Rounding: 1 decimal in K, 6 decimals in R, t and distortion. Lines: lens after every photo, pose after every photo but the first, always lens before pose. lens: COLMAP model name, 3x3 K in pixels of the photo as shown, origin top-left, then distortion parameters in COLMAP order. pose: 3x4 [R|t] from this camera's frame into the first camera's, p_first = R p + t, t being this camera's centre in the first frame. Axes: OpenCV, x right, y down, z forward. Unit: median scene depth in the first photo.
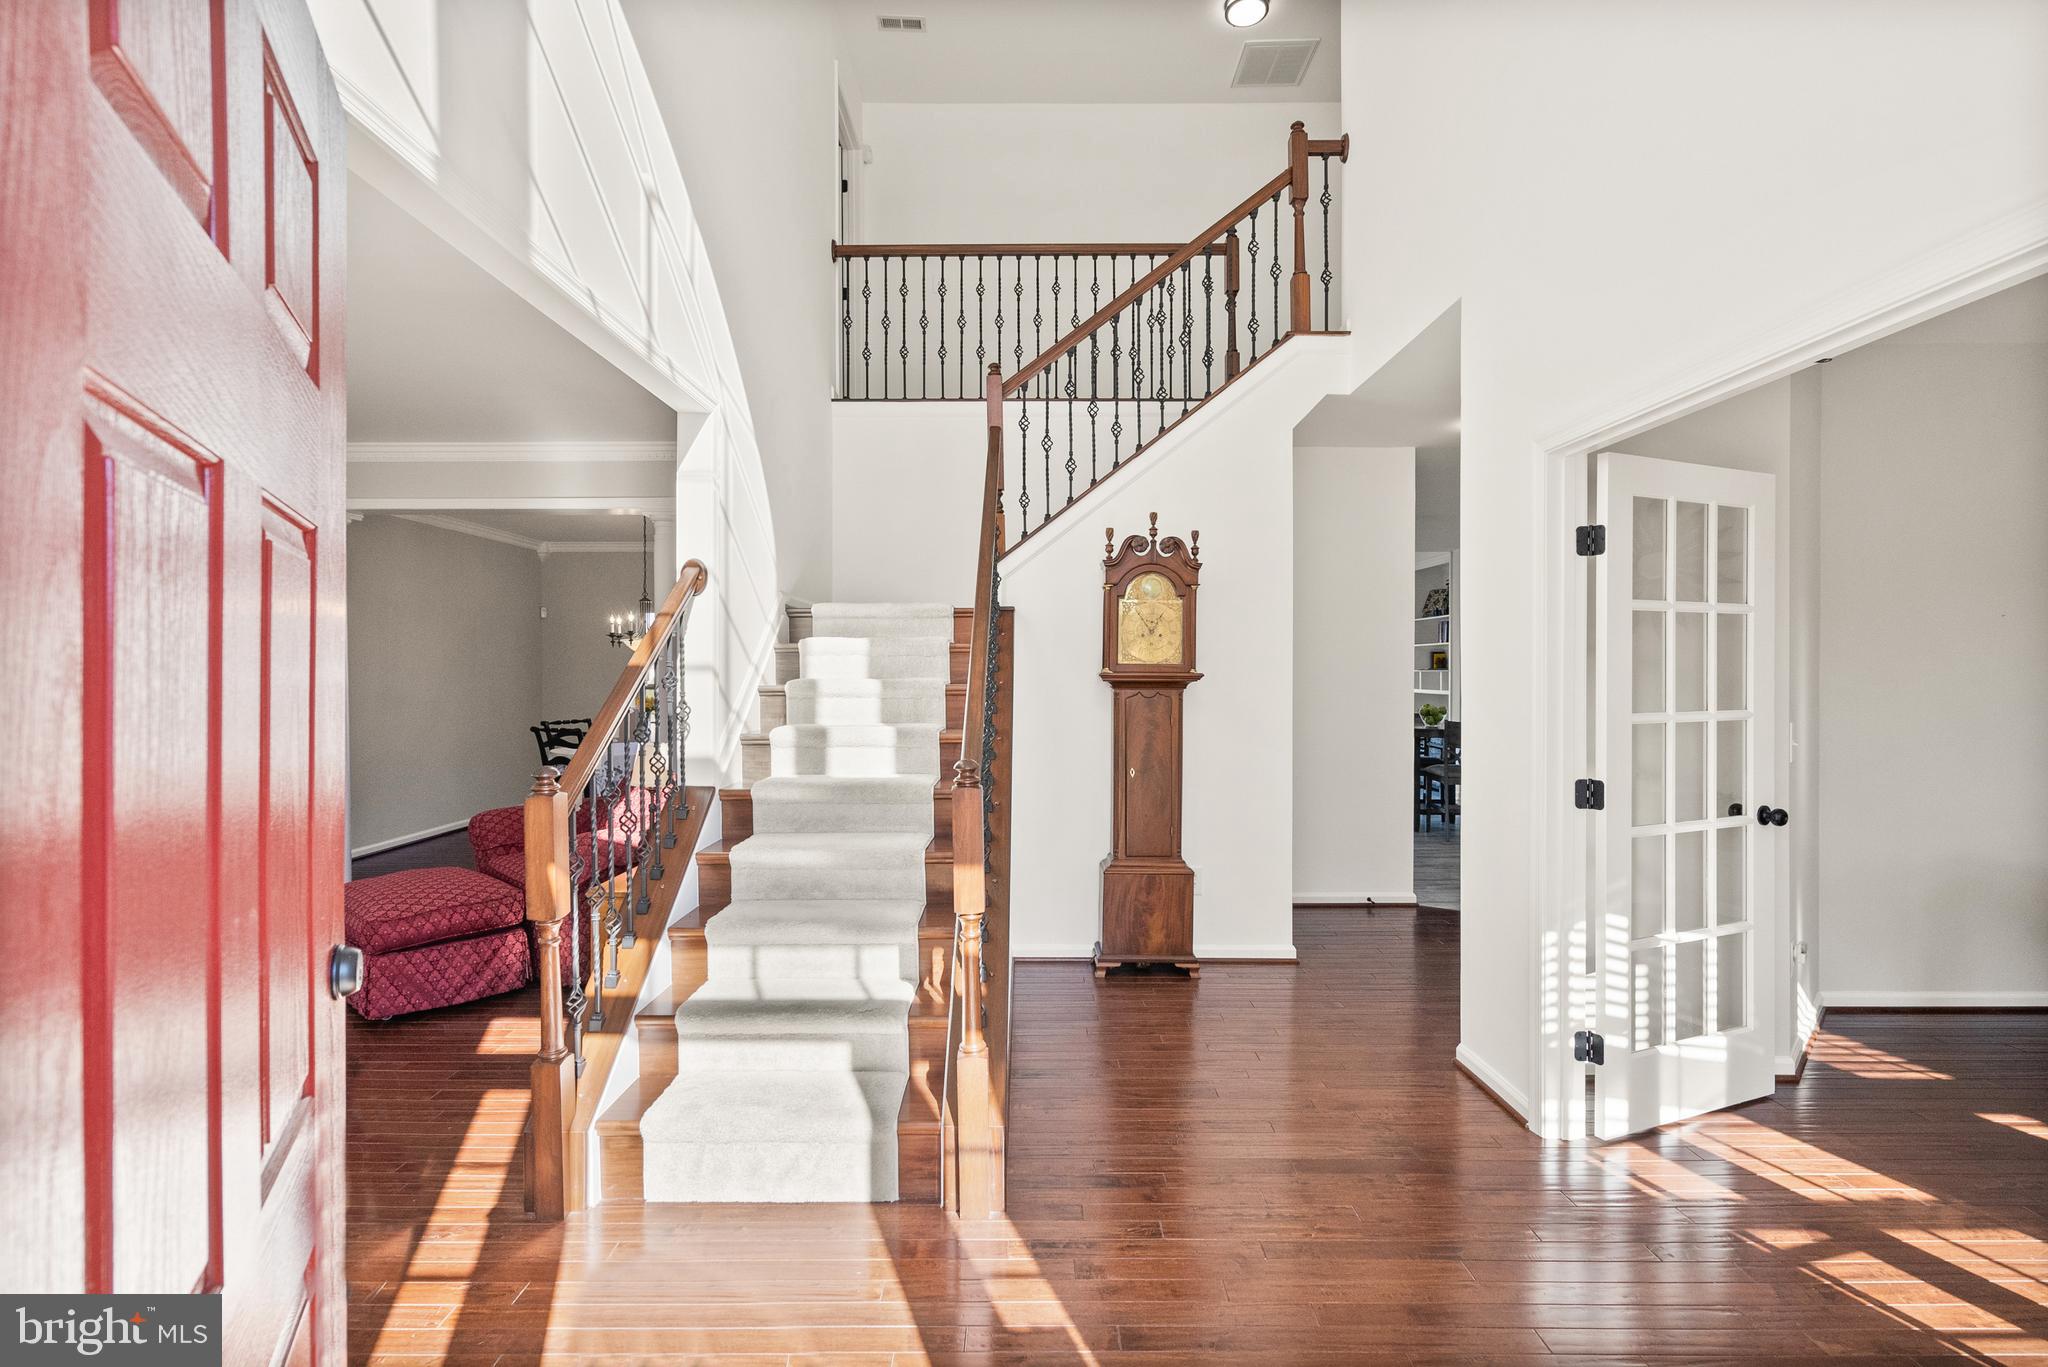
lens RADIAL K [[948.8, 0, 1027.7], [0, 948.8, 682.0], [0, 0, 1]] dist [-0.006318, 0.003516]
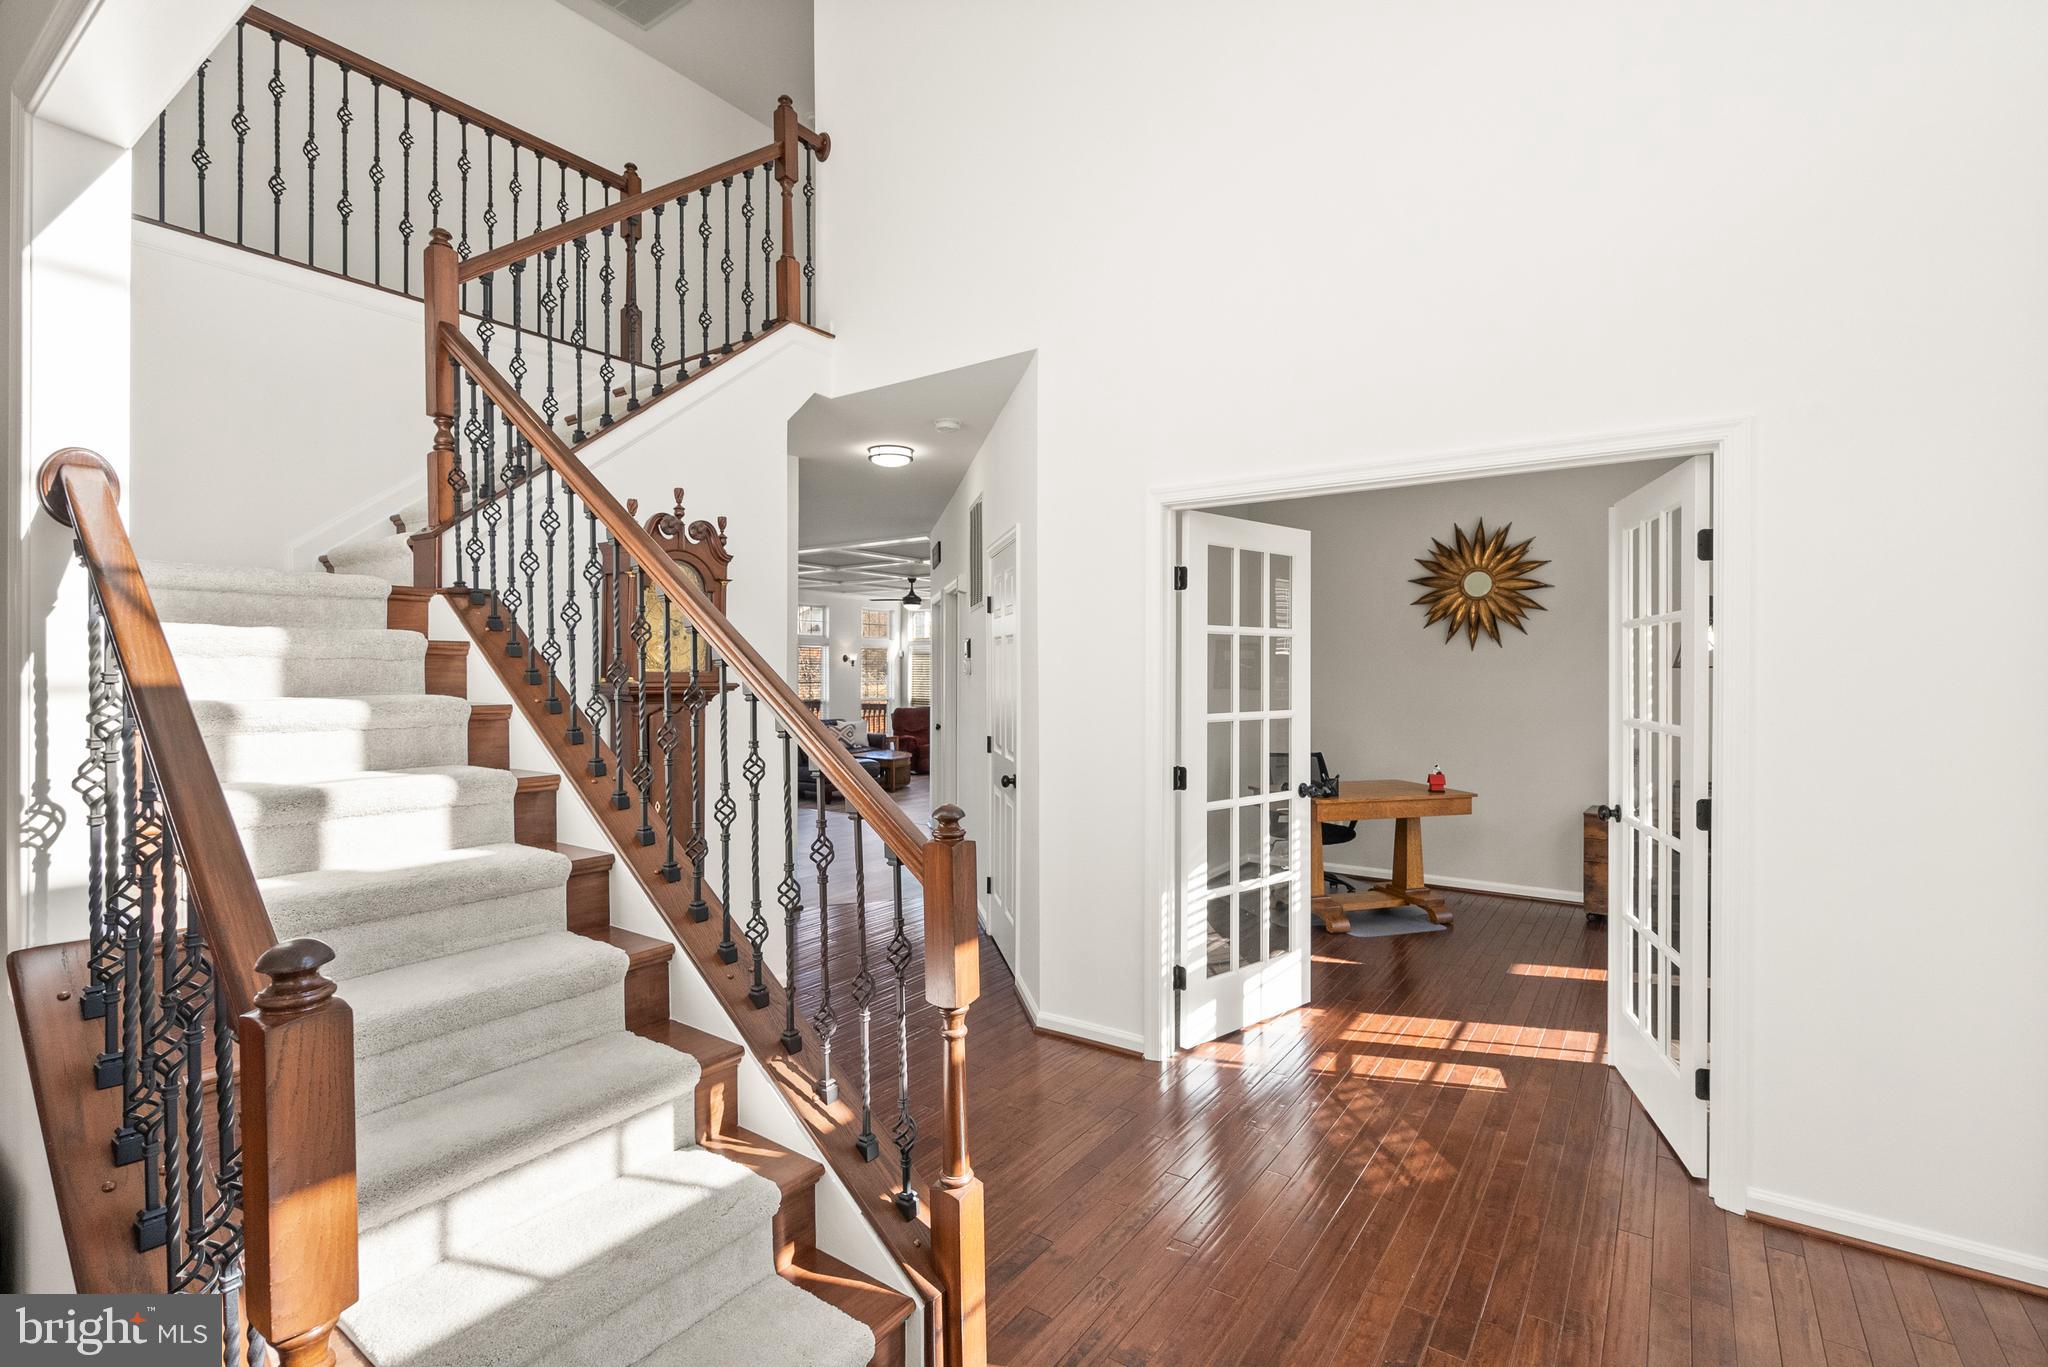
lens RADIAL K [[948.8, 0, 1013.7], [0, 948.8, 673.7], [0, 0, 1]] dist [-0.006318, 0.003516]
pose [[0.575928, -0.001551, 0.817499, -0.480246], [0.010650, 0.999928, -0.005606, -0.013351], [-0.817431, 0.011936, 0.575903, 0.374341]]
